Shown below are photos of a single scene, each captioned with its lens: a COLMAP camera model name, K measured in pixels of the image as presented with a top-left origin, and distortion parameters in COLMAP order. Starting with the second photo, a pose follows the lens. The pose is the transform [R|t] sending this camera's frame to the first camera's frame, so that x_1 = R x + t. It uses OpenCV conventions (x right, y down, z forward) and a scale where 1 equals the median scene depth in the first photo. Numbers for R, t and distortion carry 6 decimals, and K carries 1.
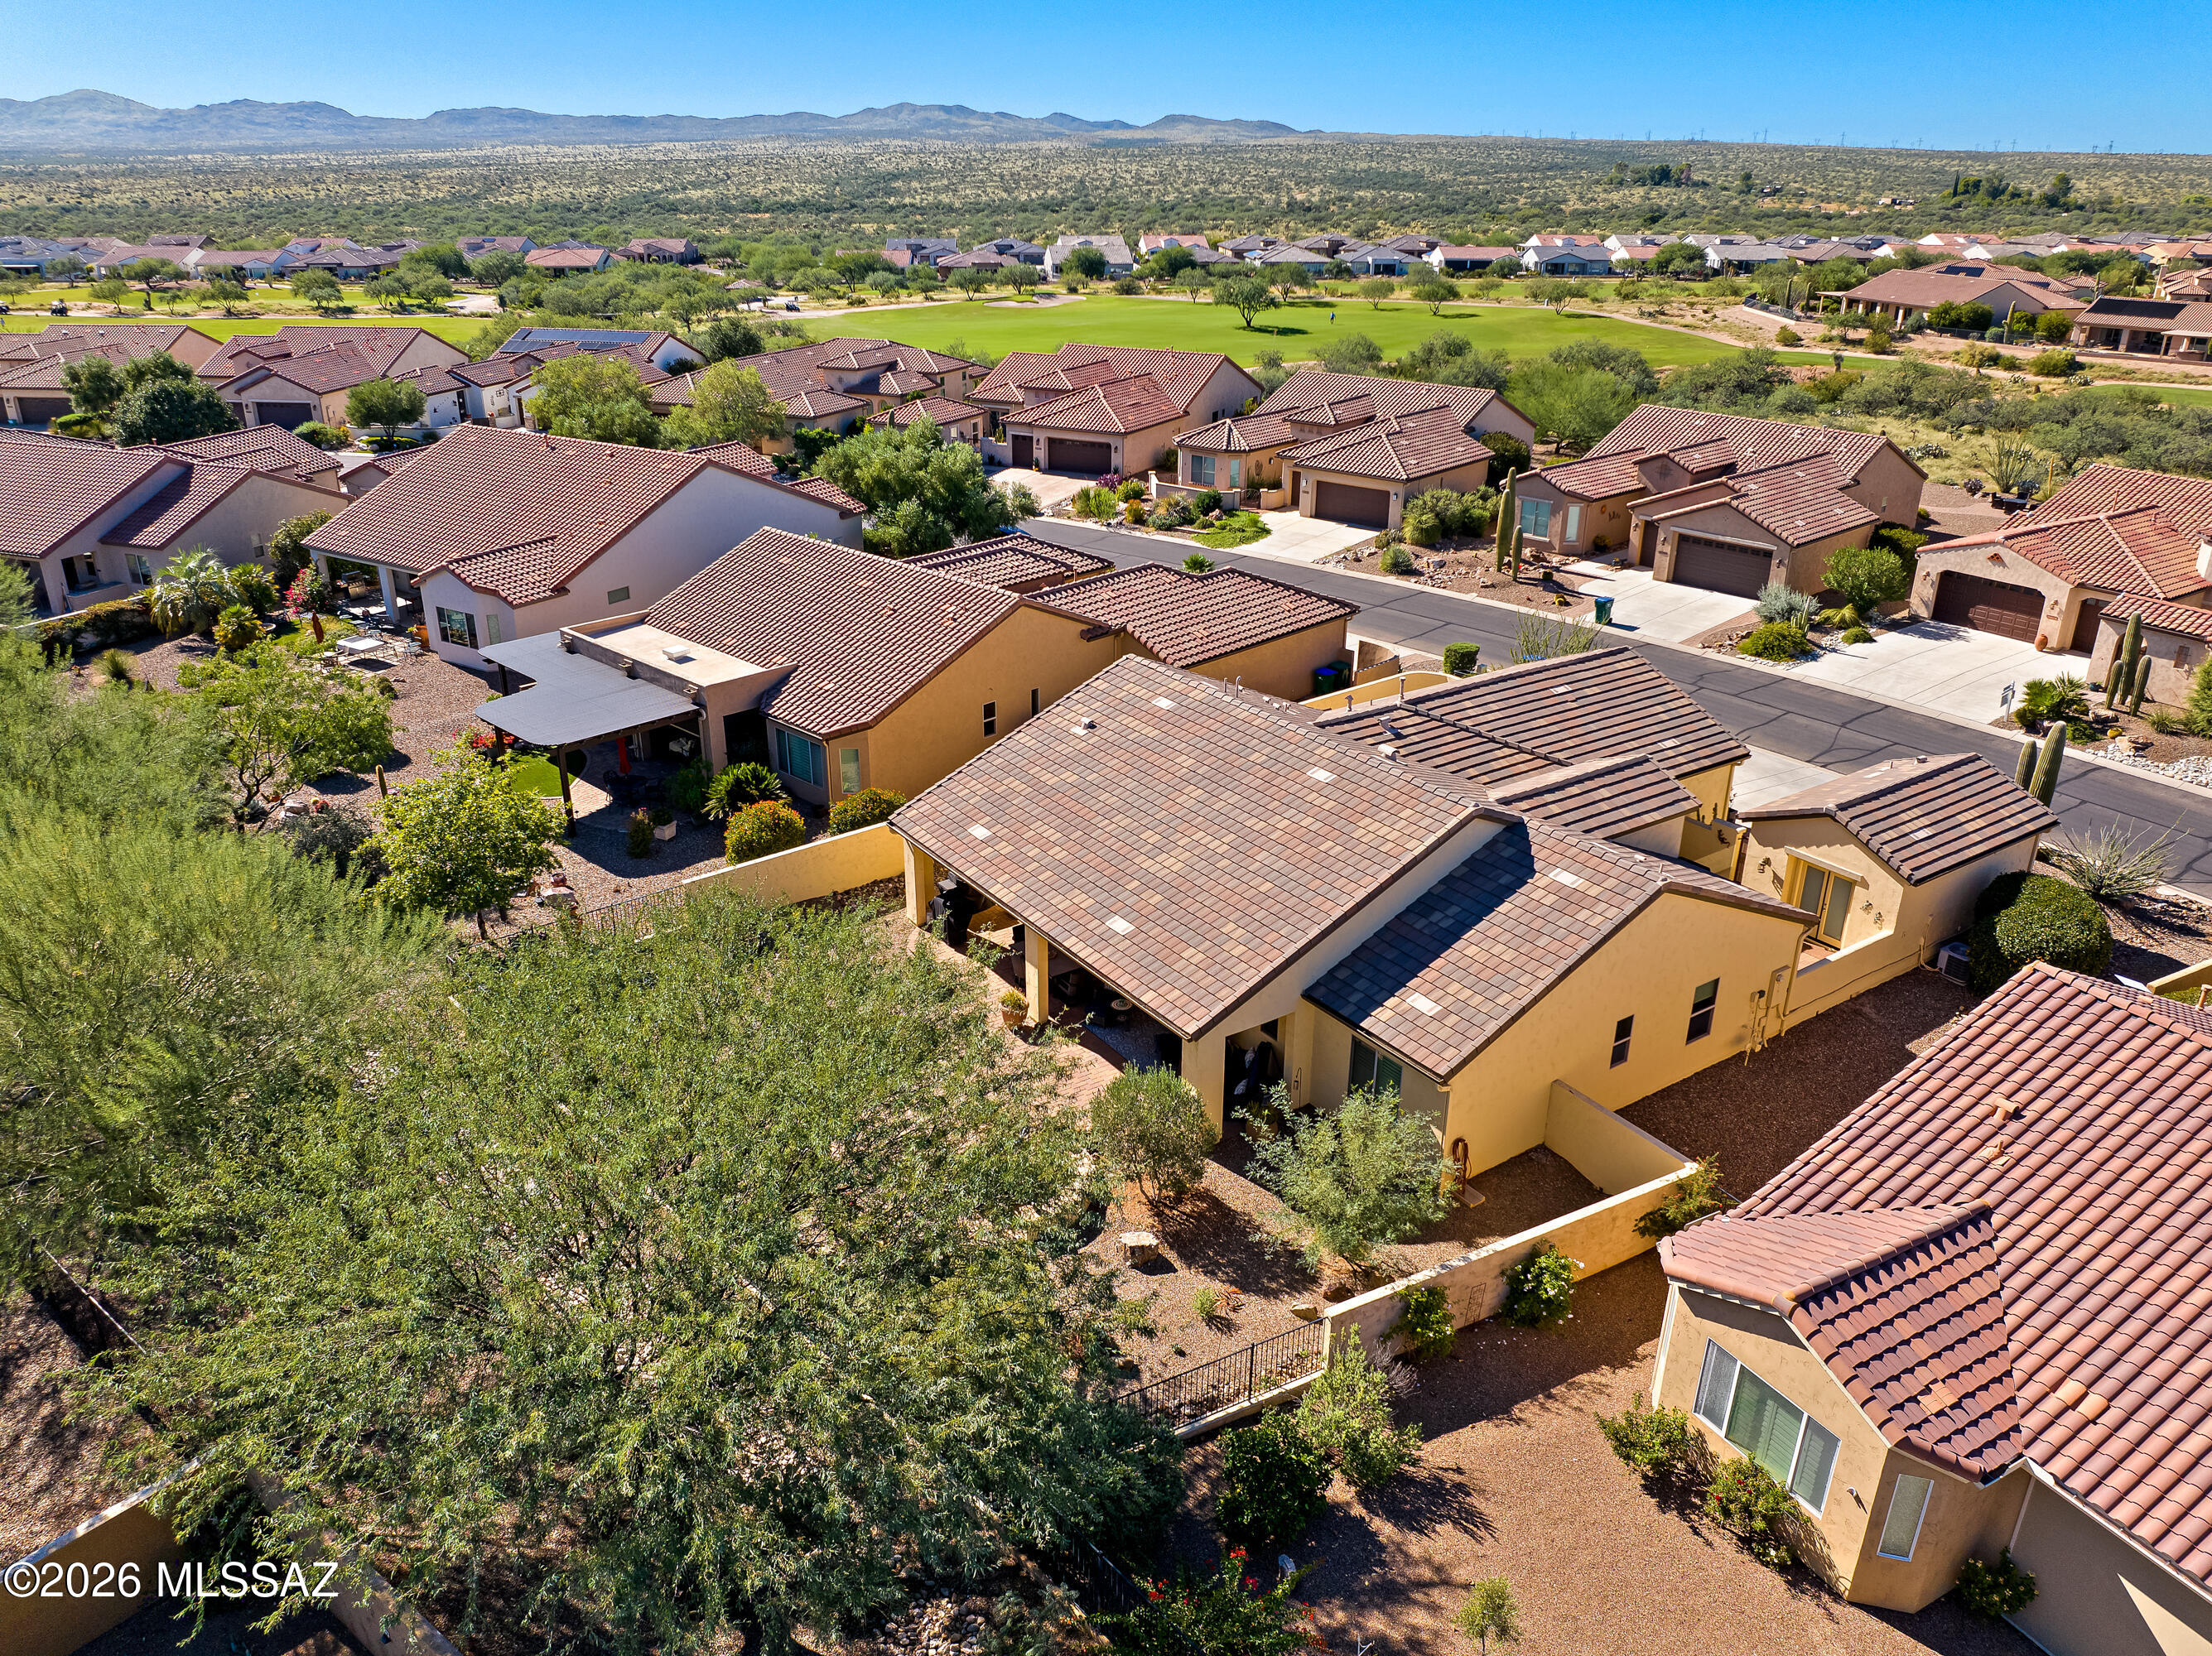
lens RADIAL K [[1557.0, 0, 1106.0], [0, 1557.0, 828.0], [0, 0, 1]] dist [-0.040459, 0.017069]
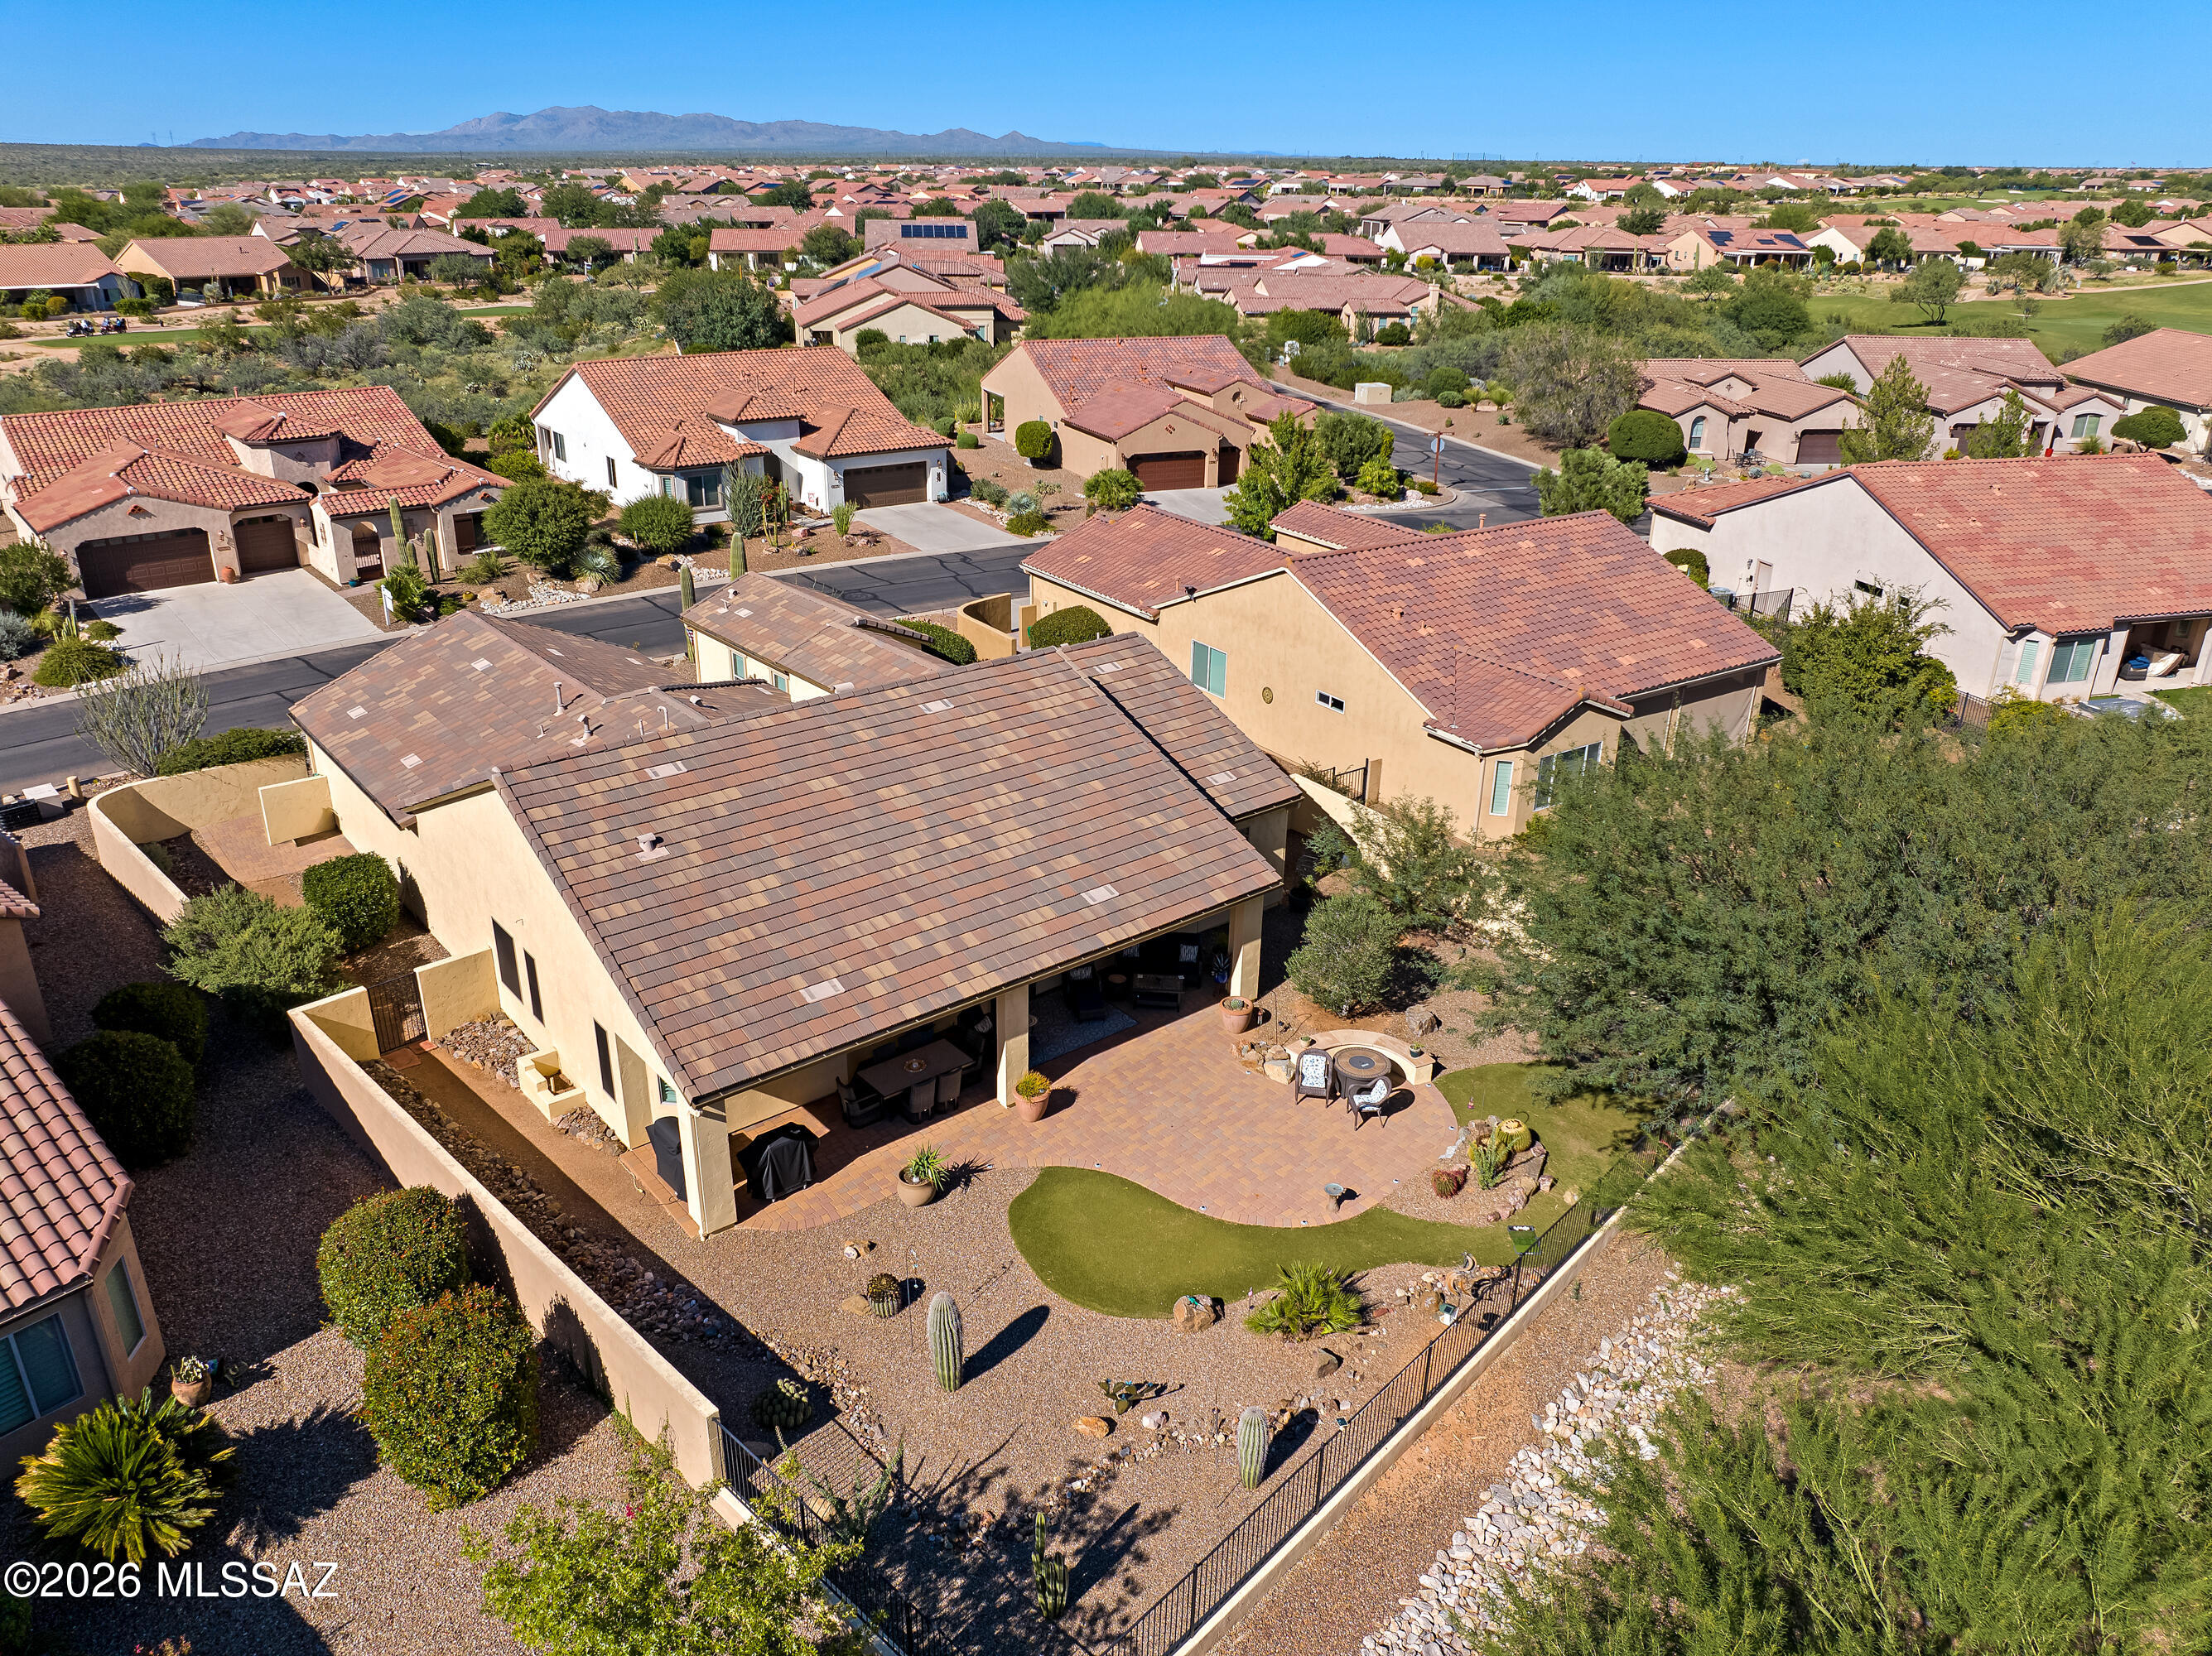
lens RADIAL K [[1557.0, 0, 1106.0], [0, 1557.0, 828.0], [0, 0, 1]] dist [-0.040459, 0.017069]
pose [[-0.099859, -0.396469, 0.912601, -0.601509], [0.380268, 0.832354, 0.403216, -0.249241], [-0.919469, 0.387298, 0.067646, 0.702714]]
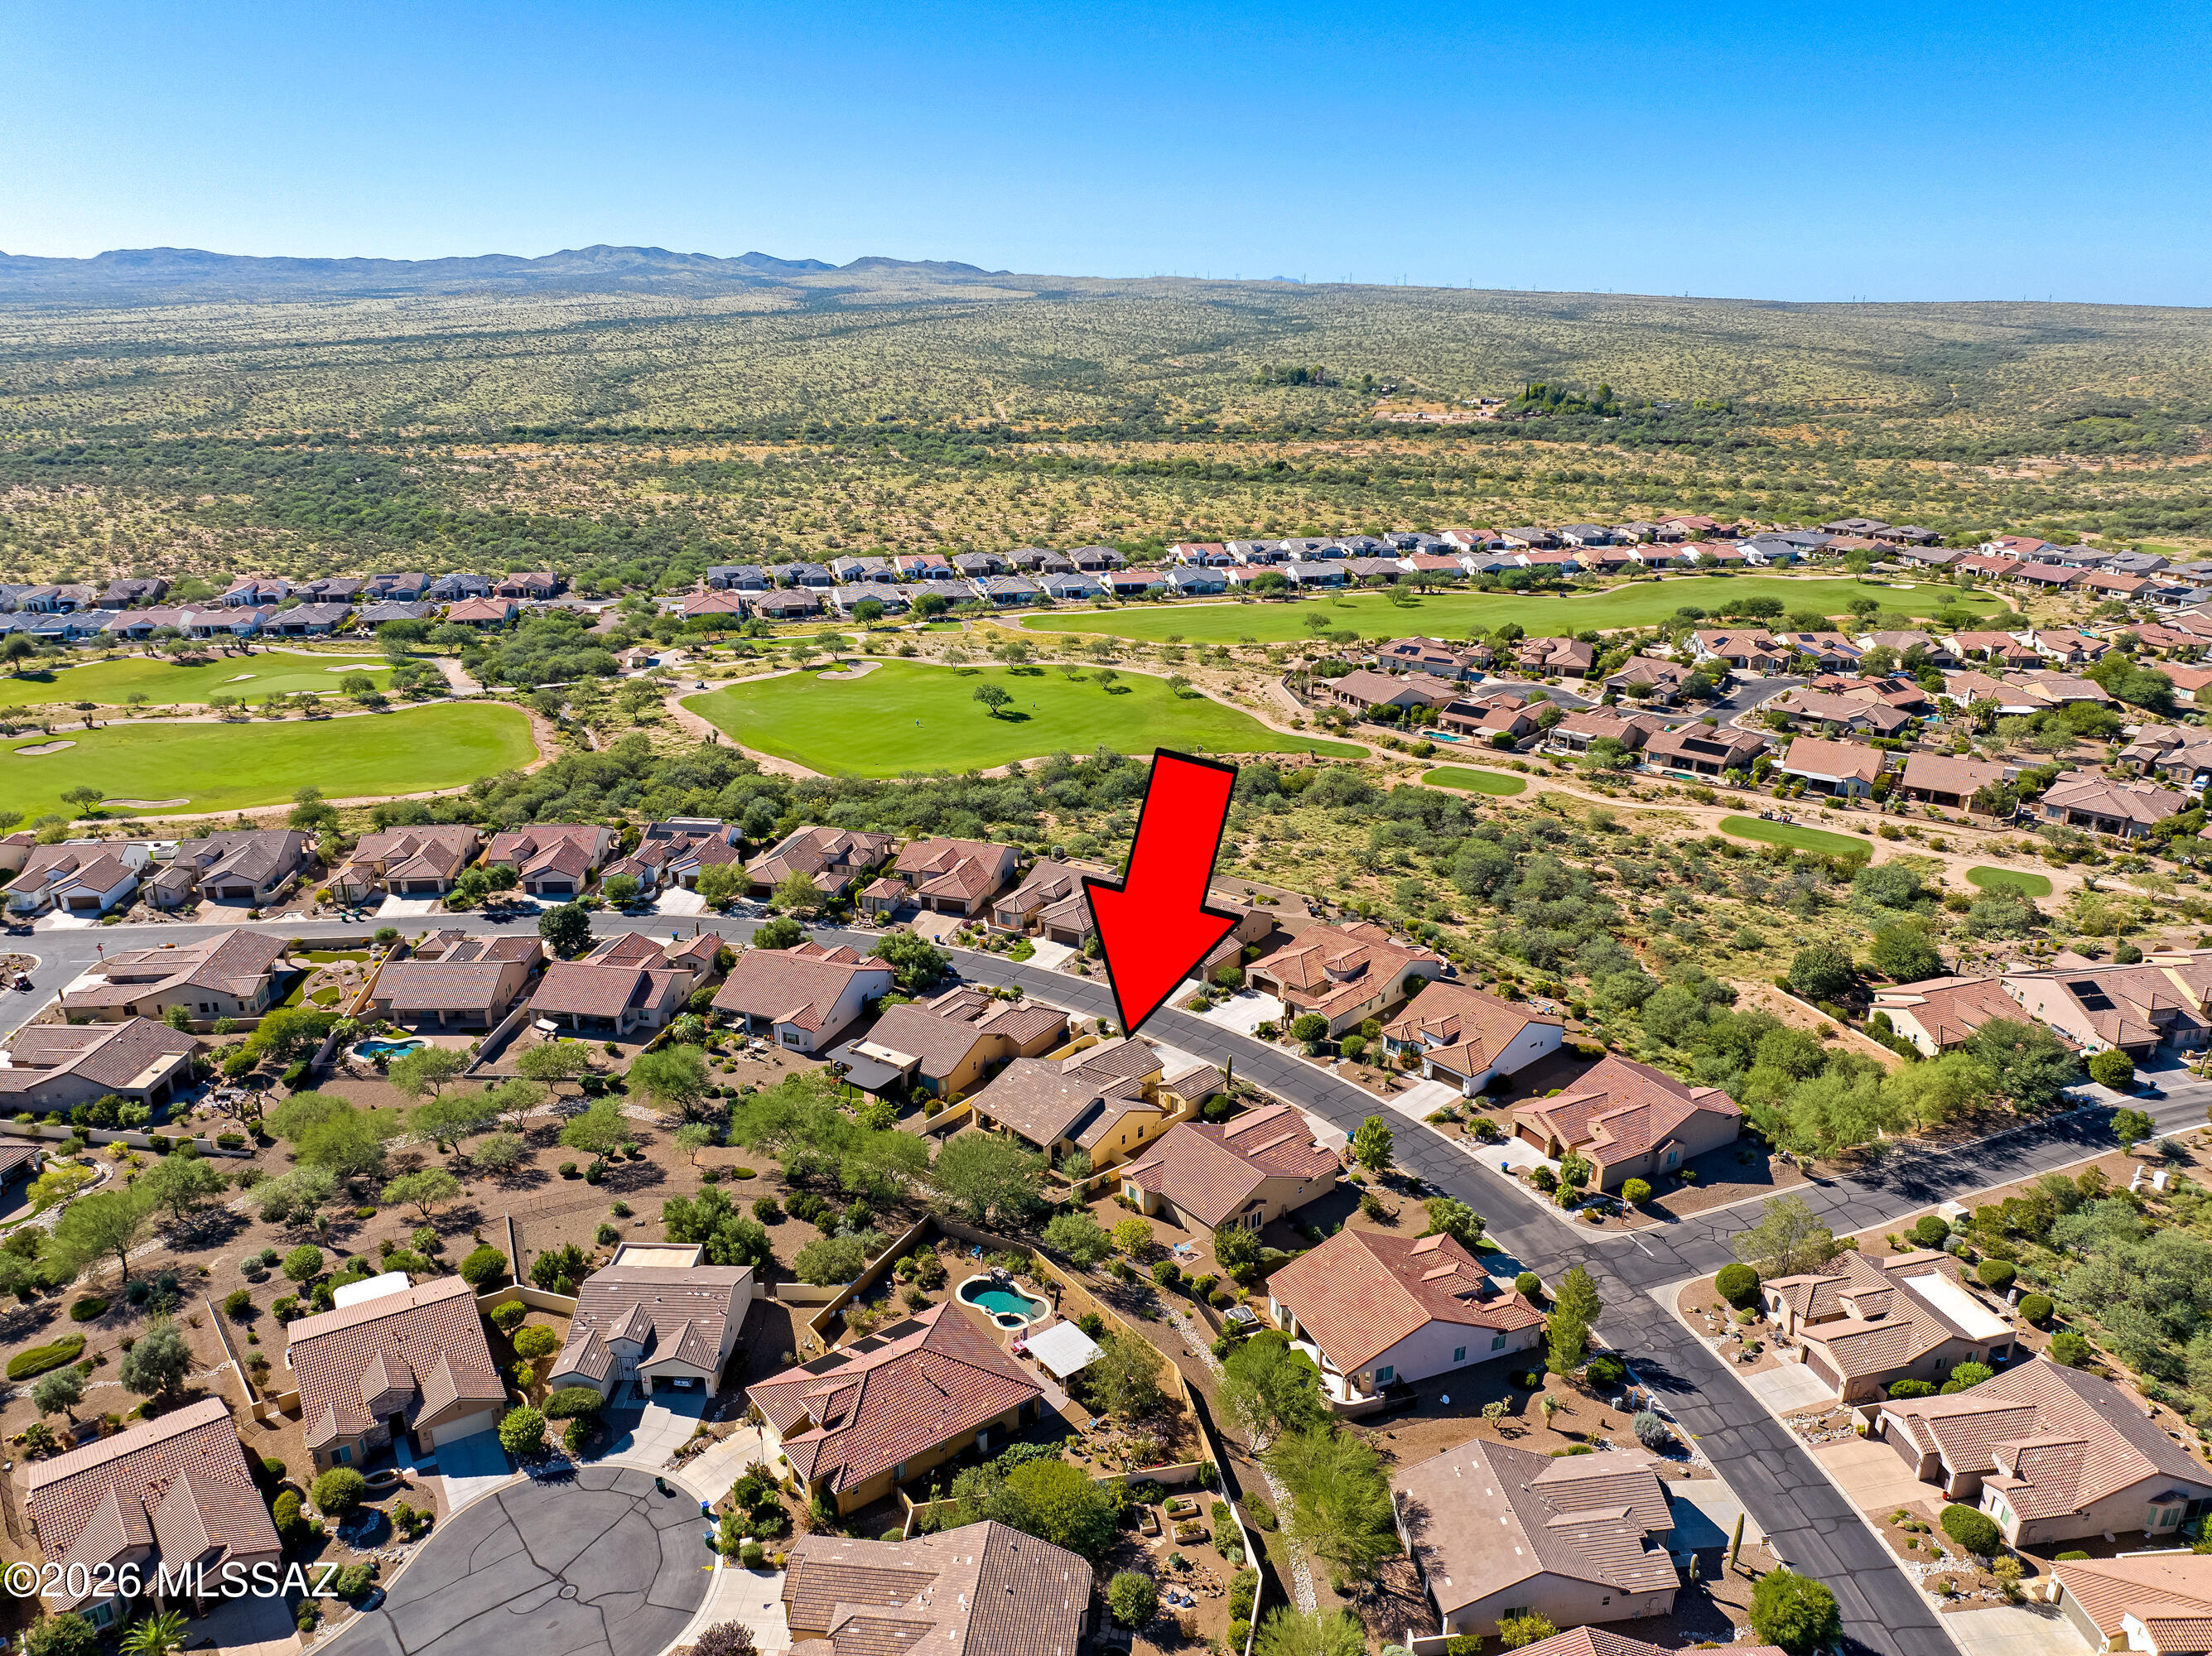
lens RADIAL K [[1557.0, 0, 1106.0], [0, 1557.0, 828.0], [0, 0, 1]] dist [-0.040459, 0.017069]
pose [[0.982602, -0.058929, 0.176130, -0.451575], [0.069895, 0.995941, -0.056716, -0.469053], [-0.172072, 0.068040, 0.982732, -3.211057]]
